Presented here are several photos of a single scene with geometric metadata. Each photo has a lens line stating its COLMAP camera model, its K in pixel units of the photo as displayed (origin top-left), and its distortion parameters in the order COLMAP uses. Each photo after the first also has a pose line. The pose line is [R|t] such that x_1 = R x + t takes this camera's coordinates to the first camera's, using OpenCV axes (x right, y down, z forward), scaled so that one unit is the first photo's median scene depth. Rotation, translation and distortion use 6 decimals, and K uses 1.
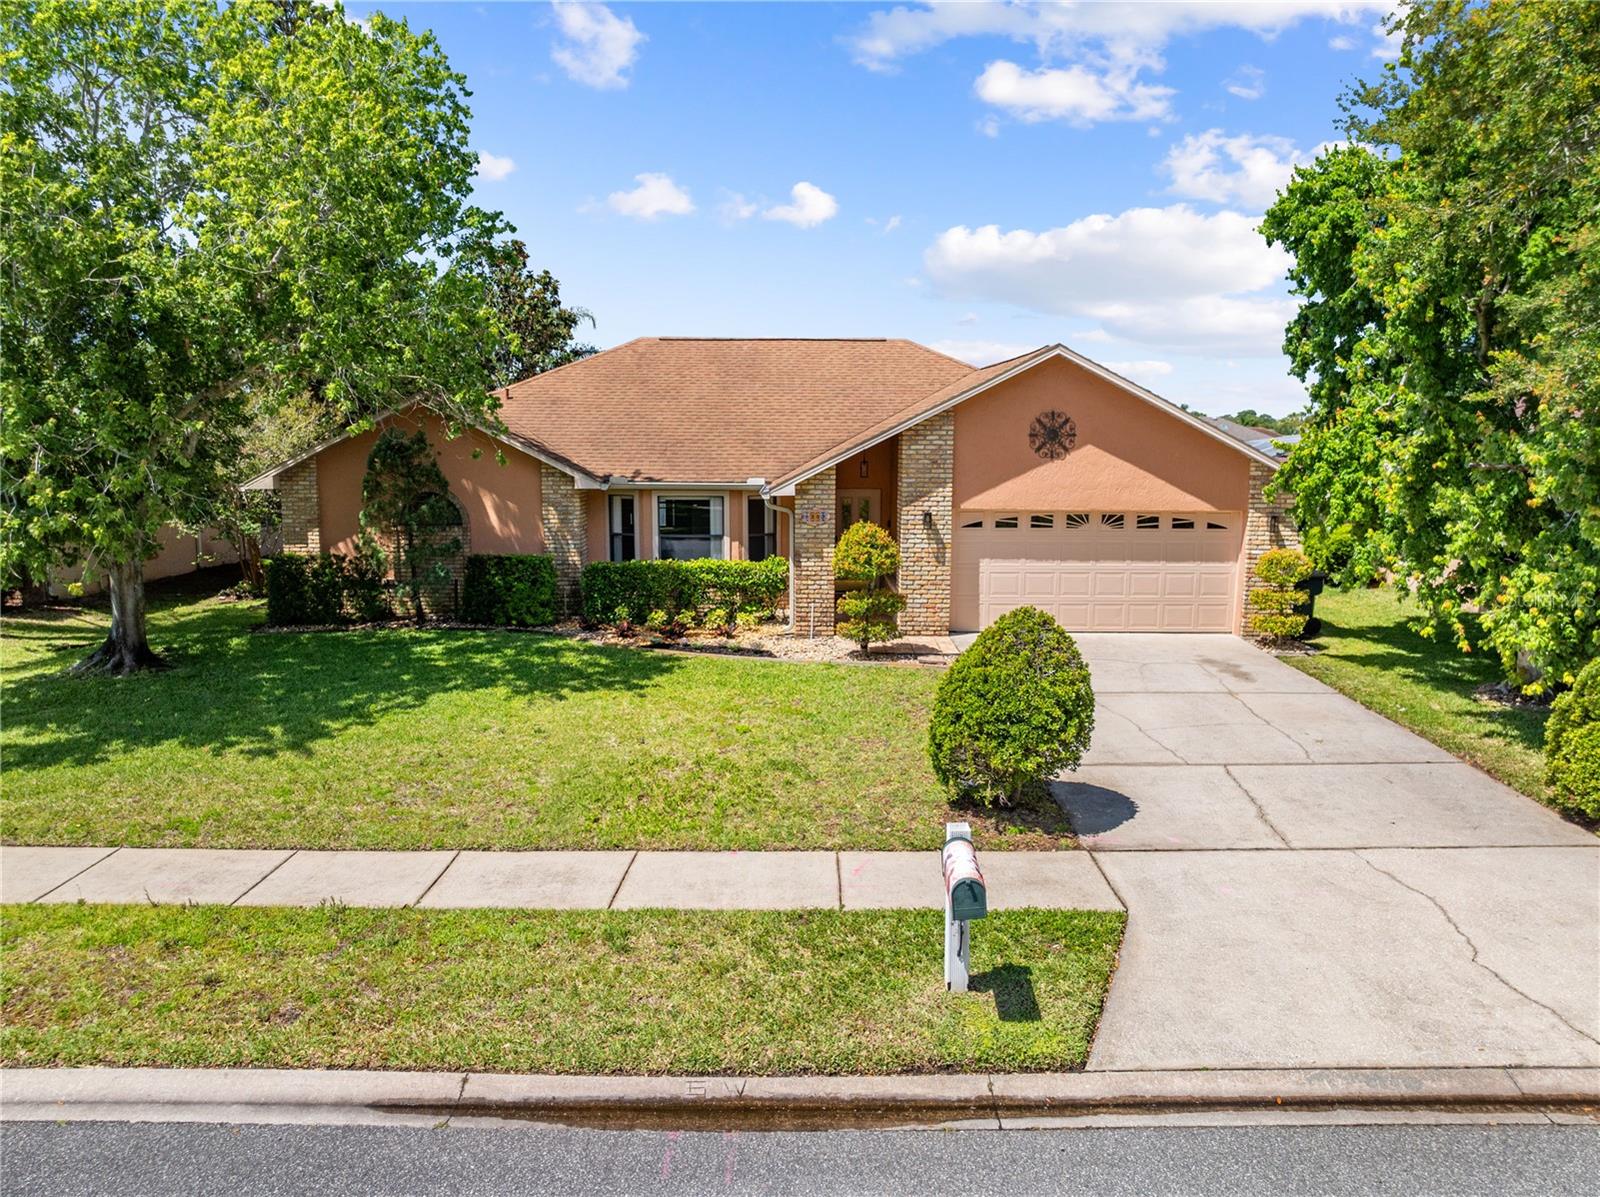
lens RADIAL K [[1121.1, 0, 800.0], [0, 1121.1, 598.5], [0, 0, 1]] dist [-0.028805, -0.003422]
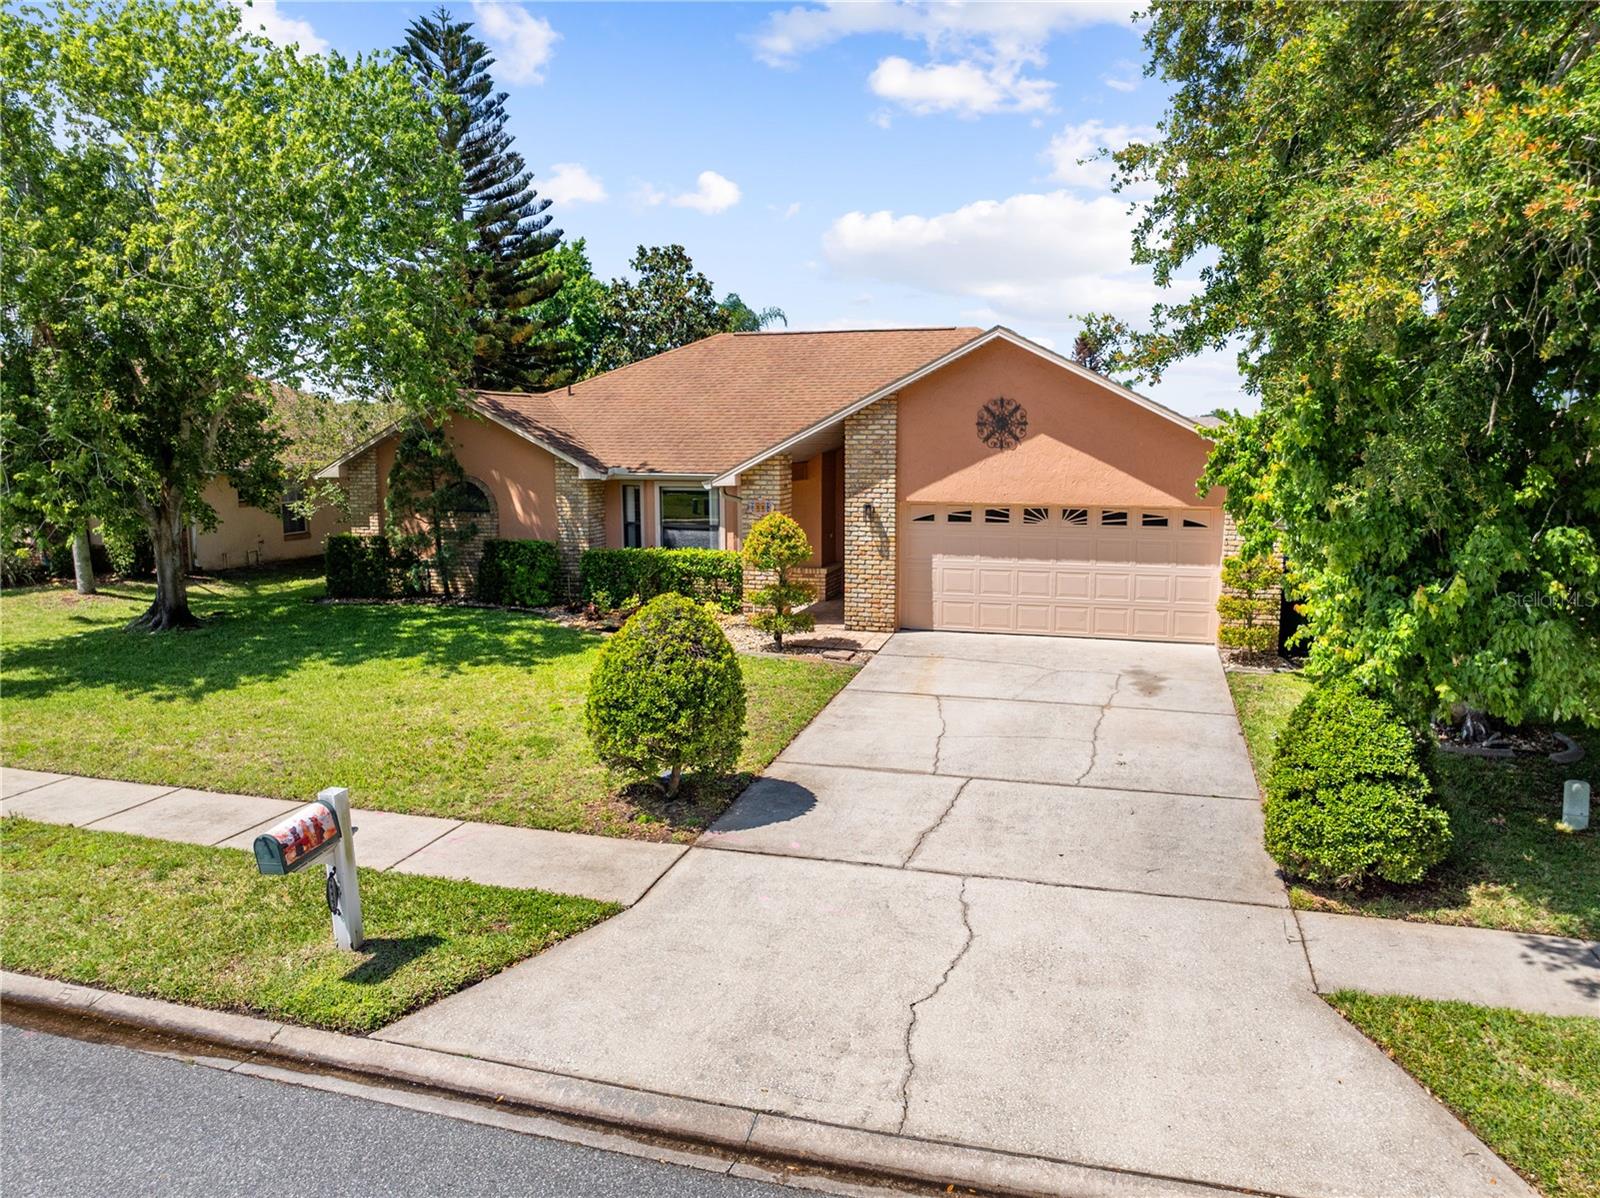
lens RADIAL K [[1125.4, 0, 800.0], [0, 1125.4, 599.0], [0, 0, 1]] dist [-0.034197, 0.002617]
pose [[0.955394, 0.036978, -0.293009, 0.367729], [-0.036679, 0.999306, 0.006519, 0.000864], [0.293047, 0.004519, 0.956087, 0.055211]]
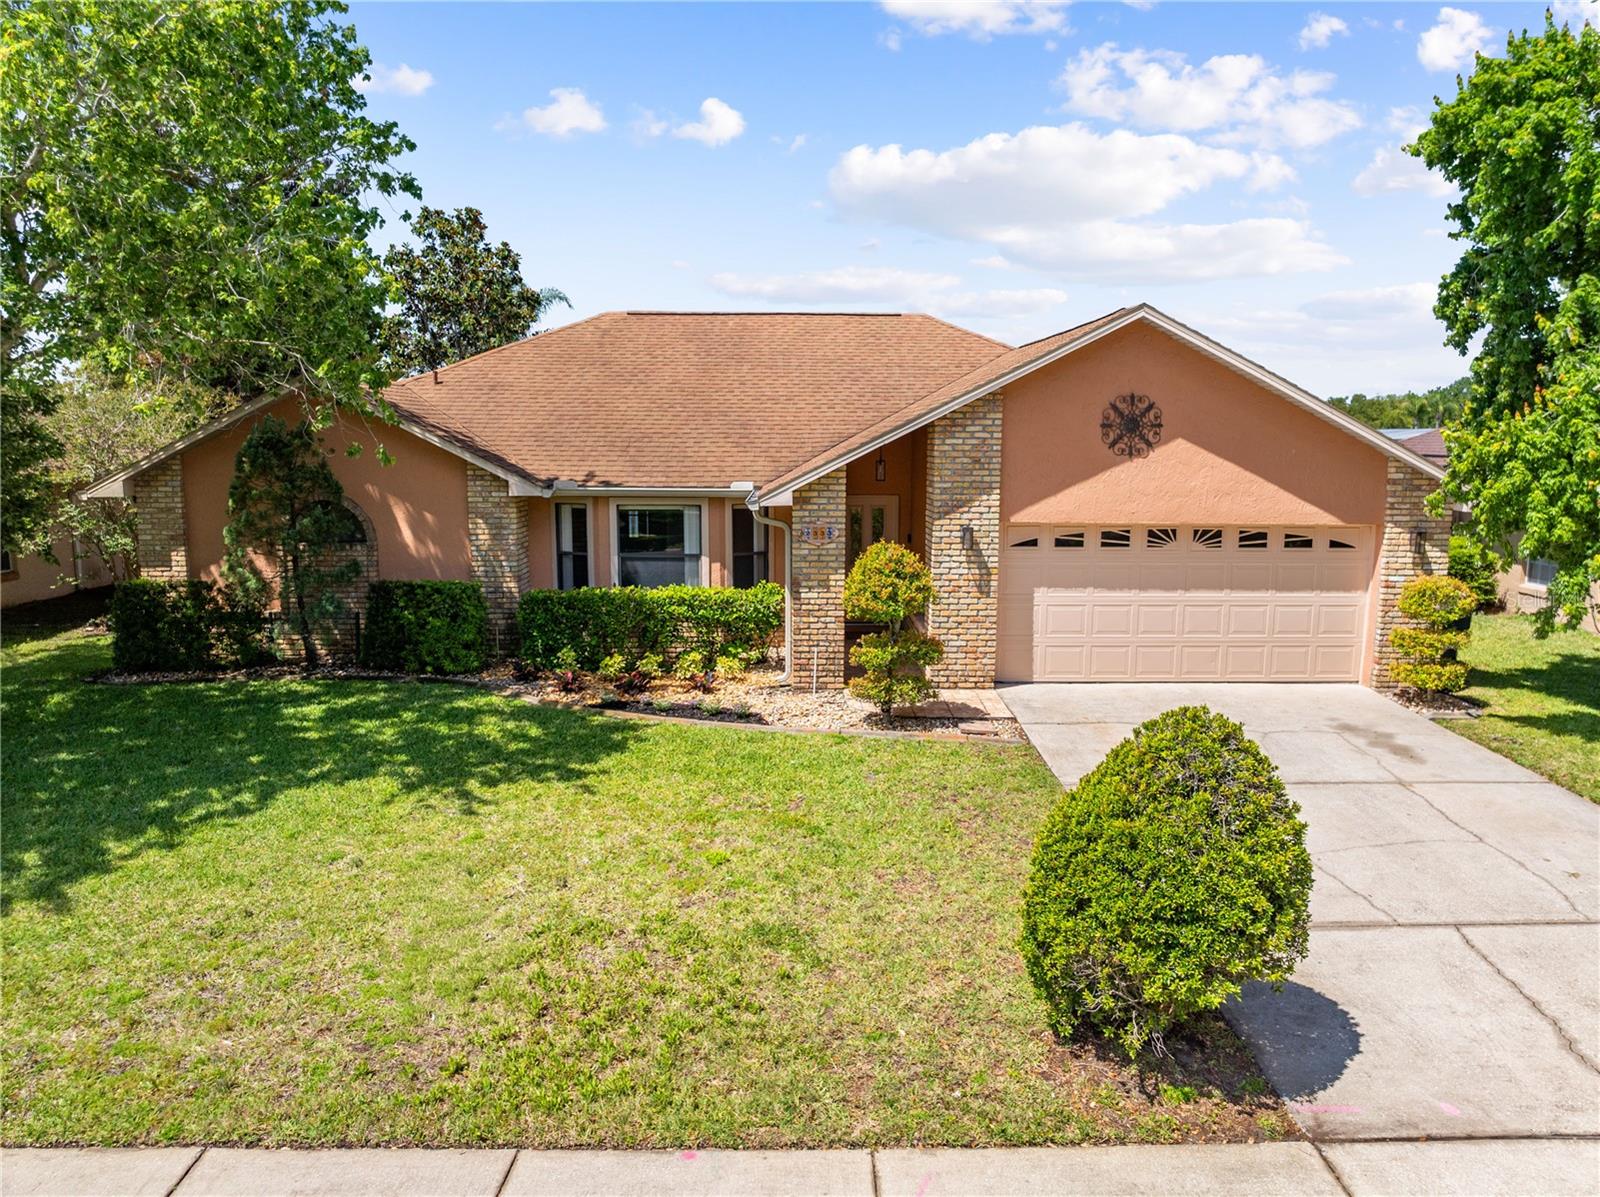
lens RADIAL K [[1125.4, 0, 800.0], [0, 1125.4, 598.5], [0, 0, 1]] dist [-0.034197, 0.002617]
pose [[0.999987, -0.001511, 0.004932, -0.003334], [0.001515, 0.999999, -0.000686, -0.030350], [-0.004931, 0.000693, 0.999988, 0.256256]]
